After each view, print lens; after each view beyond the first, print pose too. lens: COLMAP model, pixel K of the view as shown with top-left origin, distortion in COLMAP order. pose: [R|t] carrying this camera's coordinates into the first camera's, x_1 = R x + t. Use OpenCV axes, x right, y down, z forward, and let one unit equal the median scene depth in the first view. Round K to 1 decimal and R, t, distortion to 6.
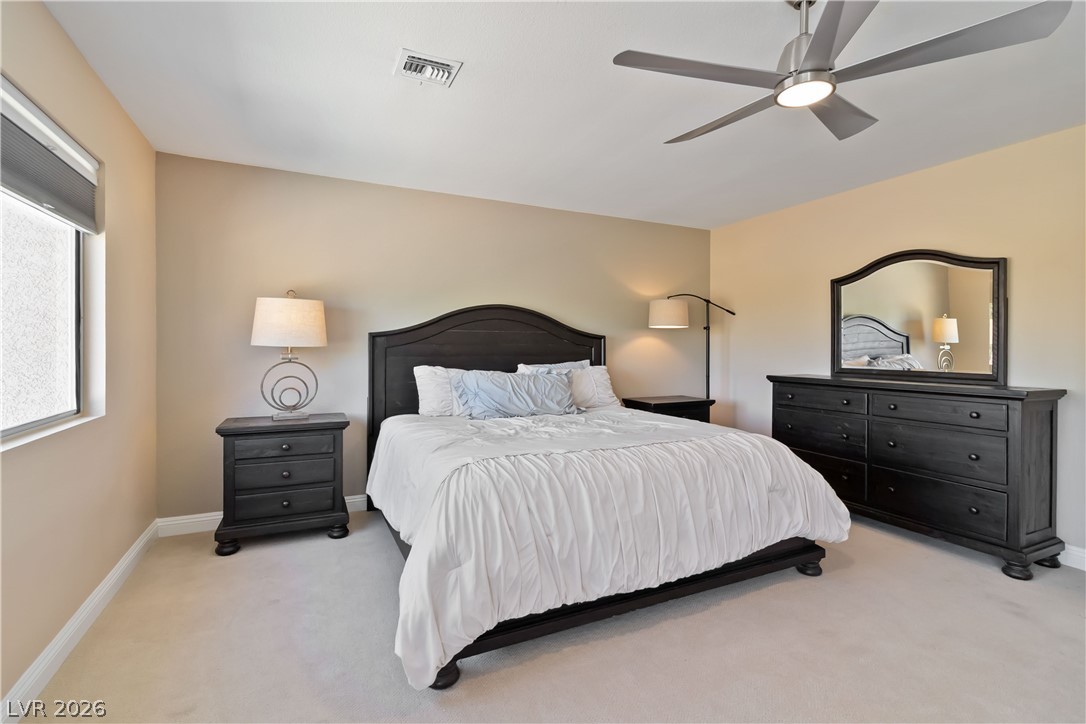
lens RADIAL K [[503.2, 0, 556.1], [0, 503.2, 355.4], [0, 0, 1]] dist [0.000858, 0.000177]
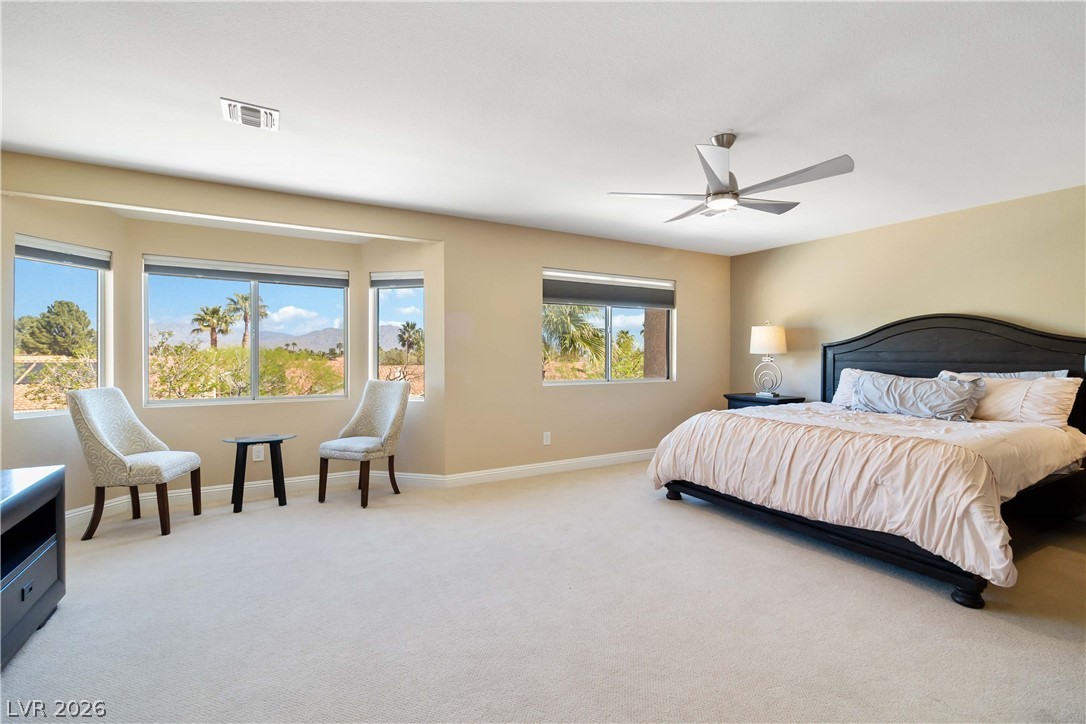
lens RADIAL K [[503.2, 0, 556.1], [0, 503.2, 355.4], [0, 0, 1]] dist [0.000858, 0.000177]
pose [[0.074047, 0.006376, -0.997234, 1.150633], [-0.014469, 0.999881, 0.005318, -0.009786], [0.997150, 0.014035, 0.074131, 0.157704]]
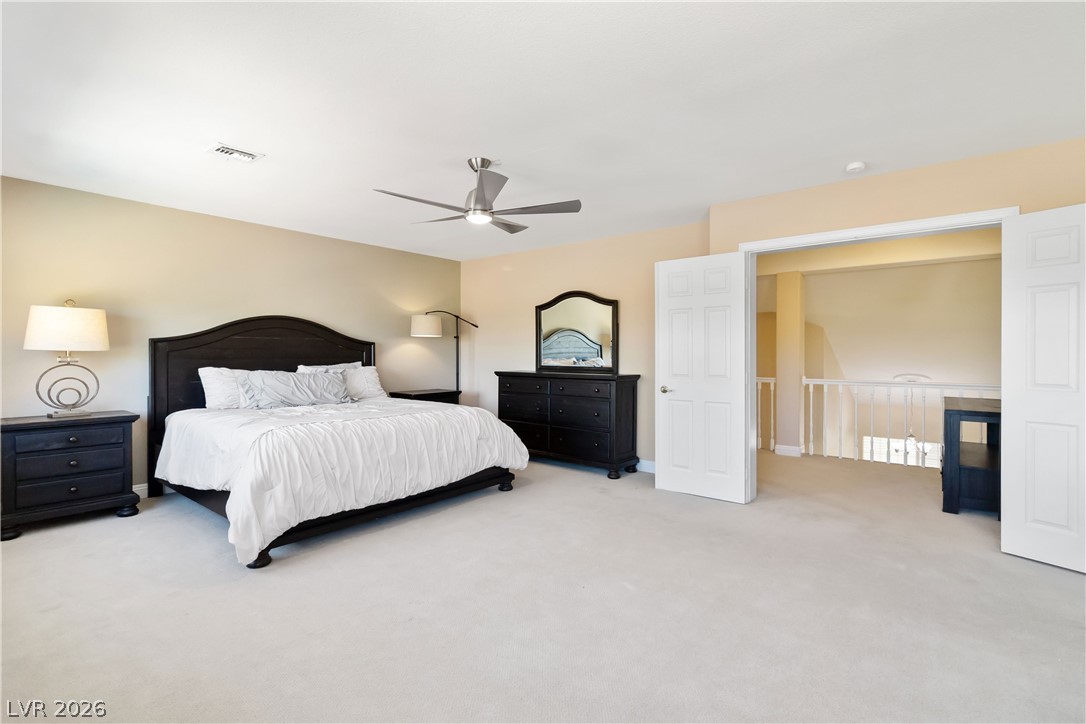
lens RADIAL K [[503.2, 0, 556.1], [0, 503.2, 355.4], [0, 0, 1]] dist [0.000858, 0.000177]
pose [[0.908331, -0.002623, 0.418244, -0.022687], [0.006336, 0.999952, -0.007488, 0.008081], [-0.418205, 0.009451, 0.908304, -0.455306]]
